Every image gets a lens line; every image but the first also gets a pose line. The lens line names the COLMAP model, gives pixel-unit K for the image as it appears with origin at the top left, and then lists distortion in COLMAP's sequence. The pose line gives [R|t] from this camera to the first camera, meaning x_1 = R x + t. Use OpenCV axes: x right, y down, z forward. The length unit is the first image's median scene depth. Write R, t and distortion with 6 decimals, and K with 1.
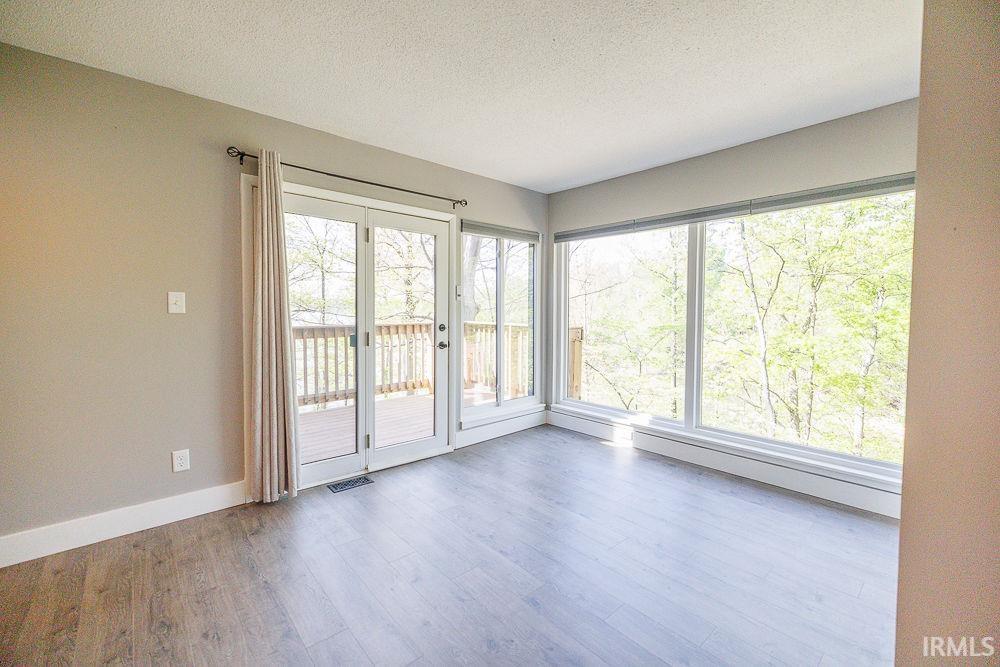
lens RADIAL K [[414.3, 0, 498.6], [0, 414.3, 315.6], [0, 0, 1]] dist [-0.001410, -0.000247]
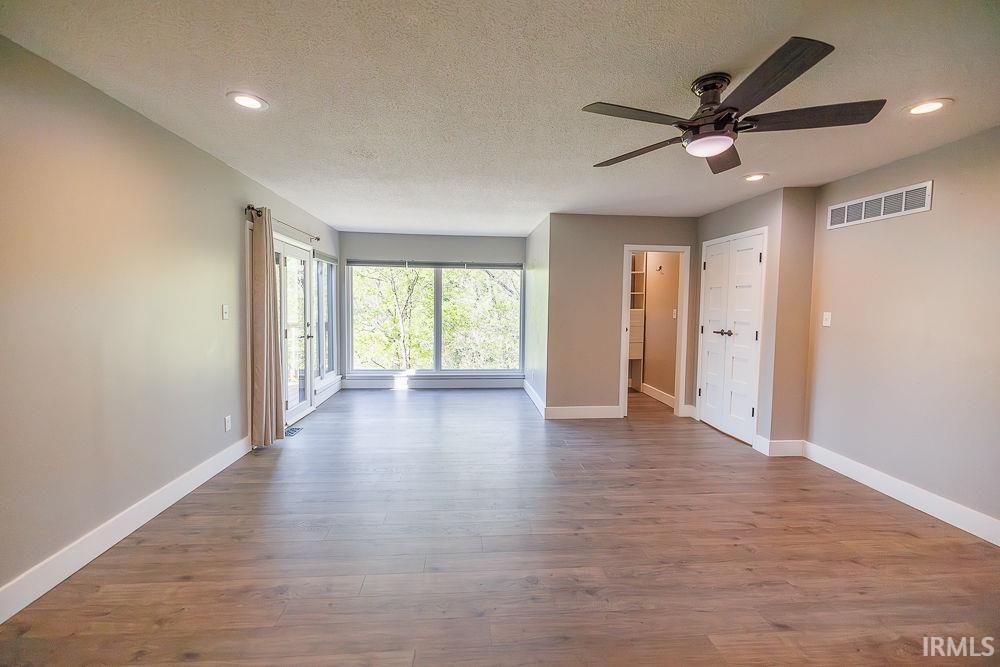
lens RADIAL K [[415.3, 0, 502.0], [0, 415.3, 327.0], [0, 0, 1]] dist [0.001597, 0.000123]
pose [[0.583975, -0.034850, 0.811023, -0.875383], [-0.004121, 0.998938, 0.045892, -0.032495], [-0.811761, -0.030142, 0.583211, -0.373359]]
